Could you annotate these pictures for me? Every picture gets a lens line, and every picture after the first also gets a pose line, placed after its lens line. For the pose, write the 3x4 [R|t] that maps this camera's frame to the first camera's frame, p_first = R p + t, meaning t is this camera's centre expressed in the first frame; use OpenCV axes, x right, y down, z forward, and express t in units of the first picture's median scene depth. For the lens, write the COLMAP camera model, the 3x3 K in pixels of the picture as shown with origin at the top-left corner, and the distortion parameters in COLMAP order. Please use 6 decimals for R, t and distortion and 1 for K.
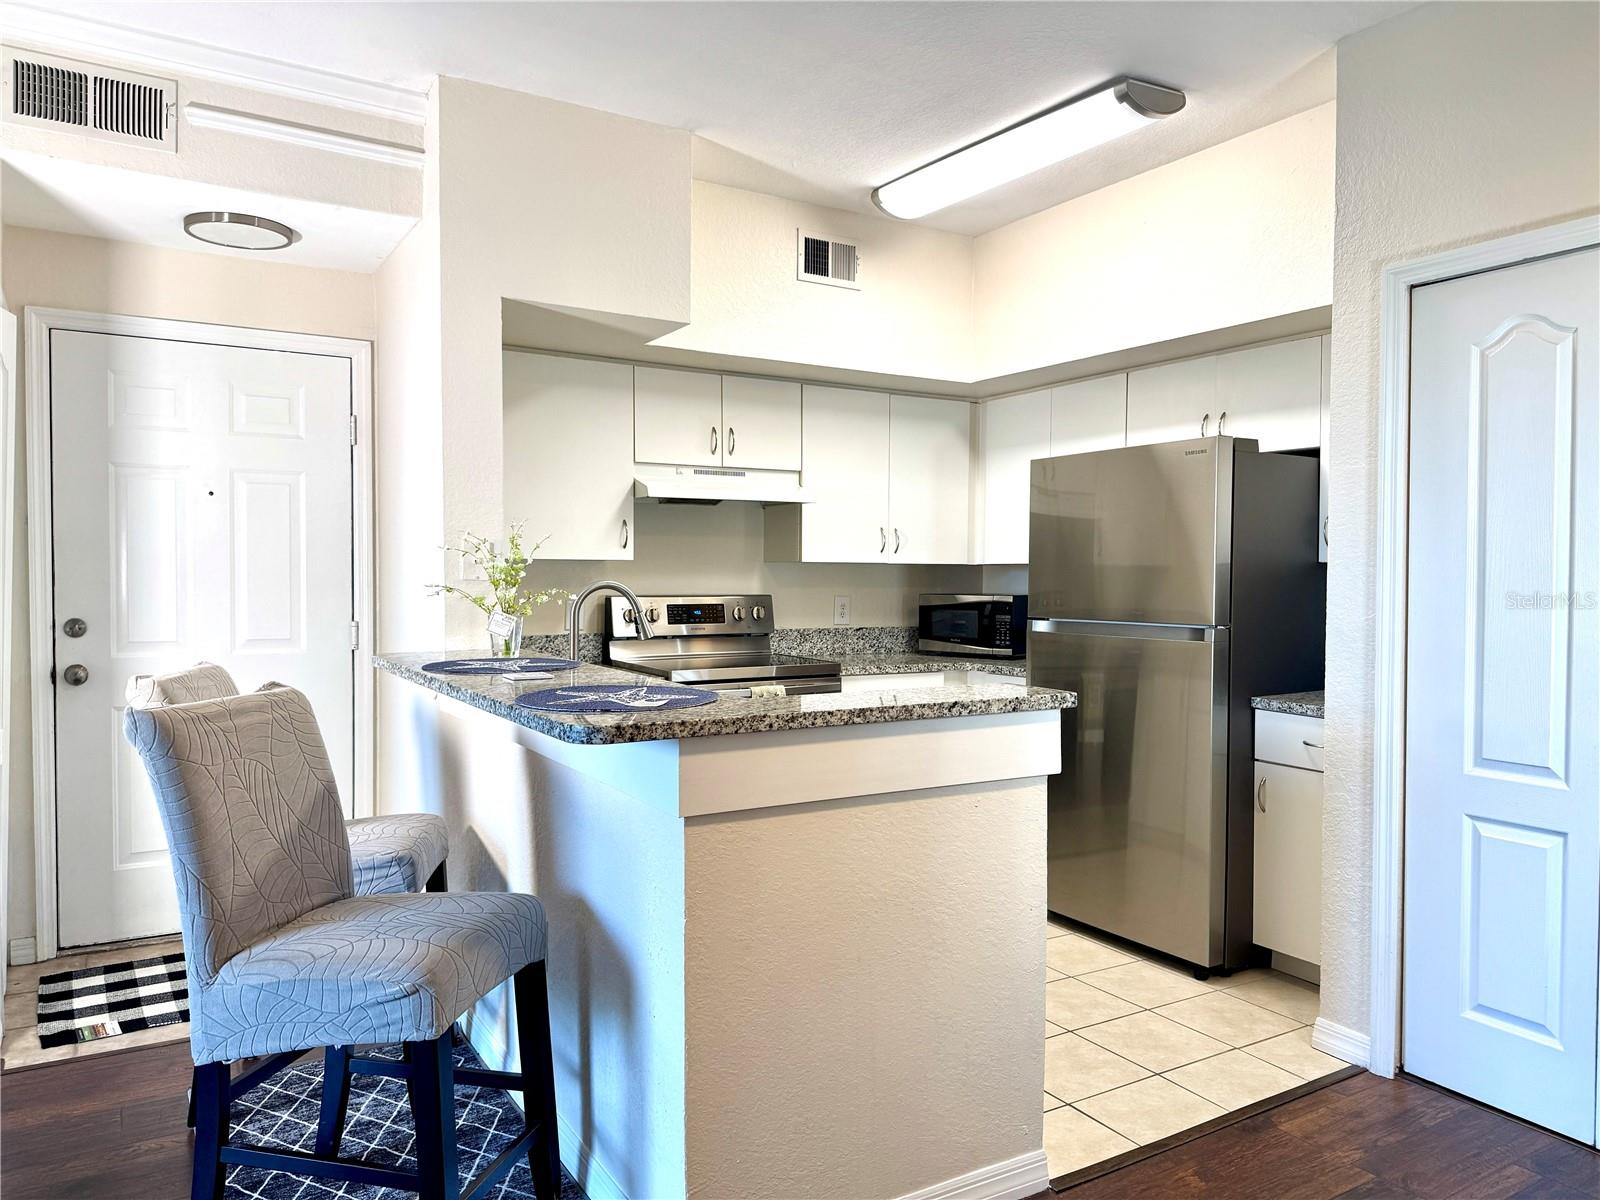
lens RADIAL K [[1114.3, 0, 800.0], [0, 1114.3, 600.0], [0, 0, 1]] dist [0.086442, -0.000079]
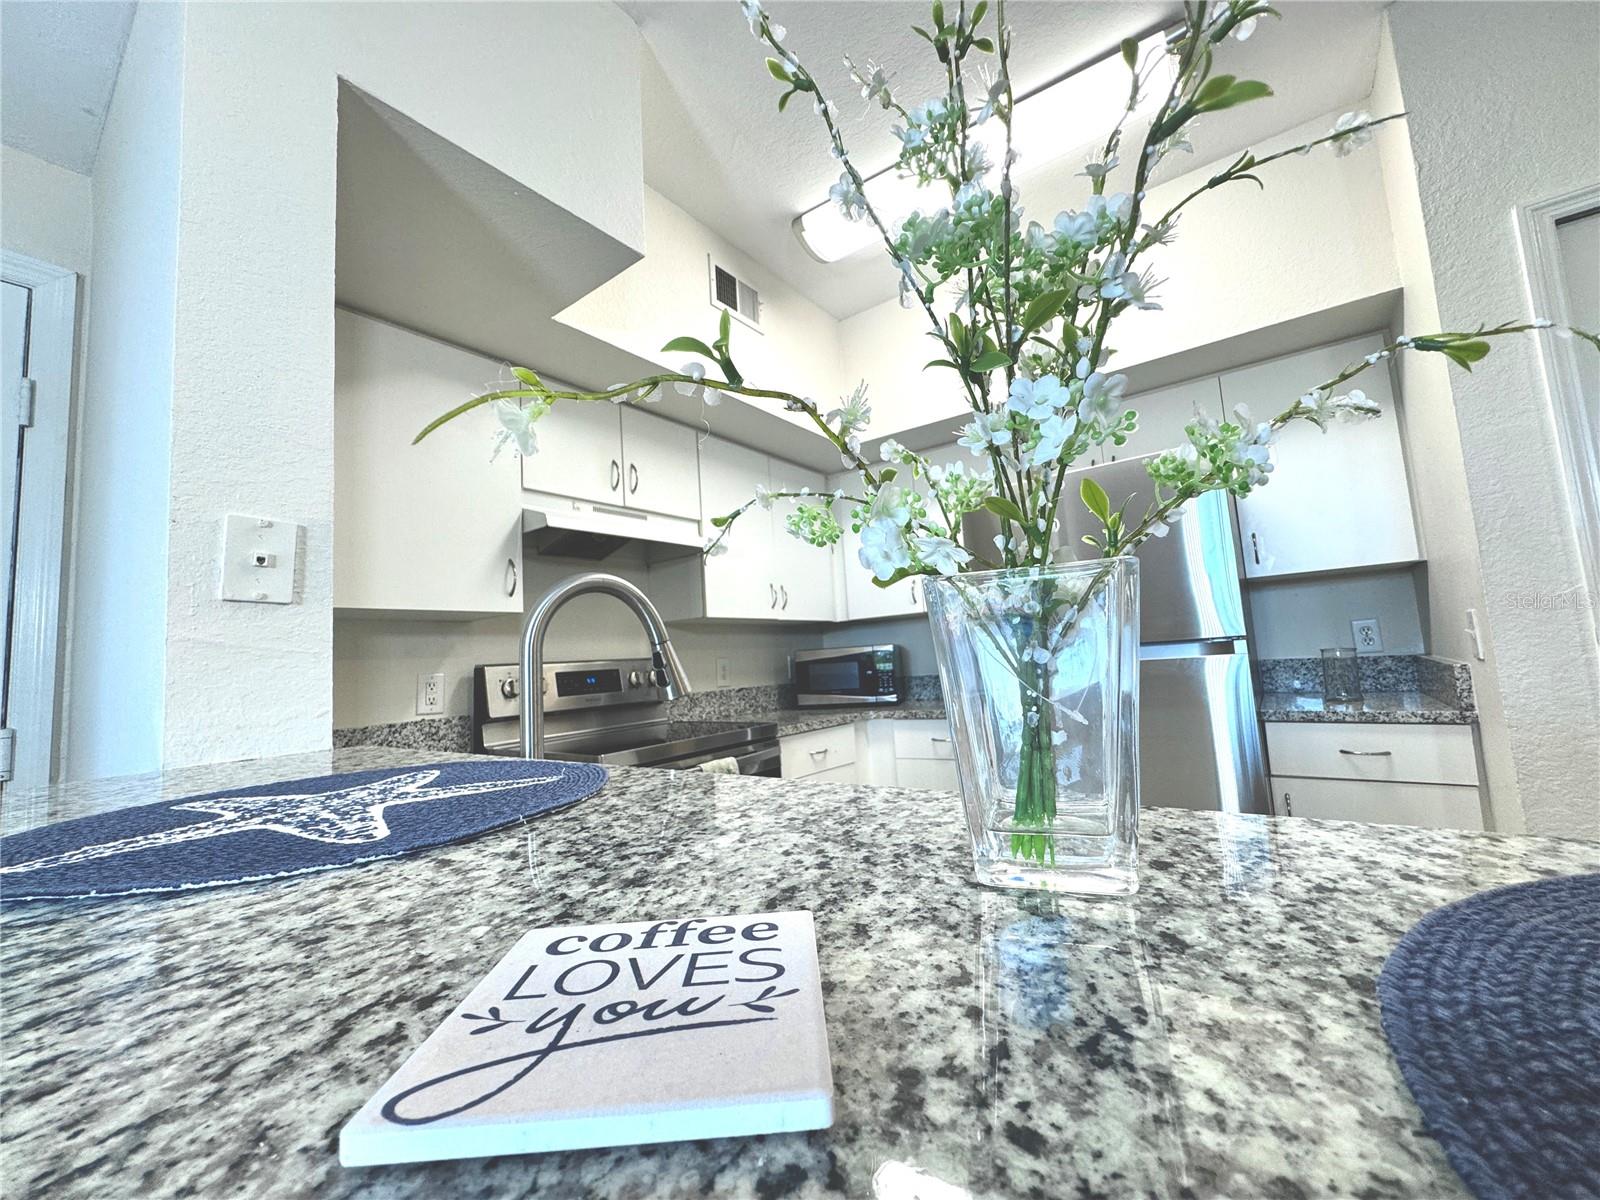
lens RADIAL K [[645.9, 0, 797.6], [0, 645.9, 592.6], [0, 0, 1]] dist [-0.000772, 0.000161]
pose [[0.923221, -0.022744, 0.383596, -0.139557], [0.078238, 0.988463, -0.129691, 0.021984], [-0.376221, 0.149746, 0.914349, 0.504373]]
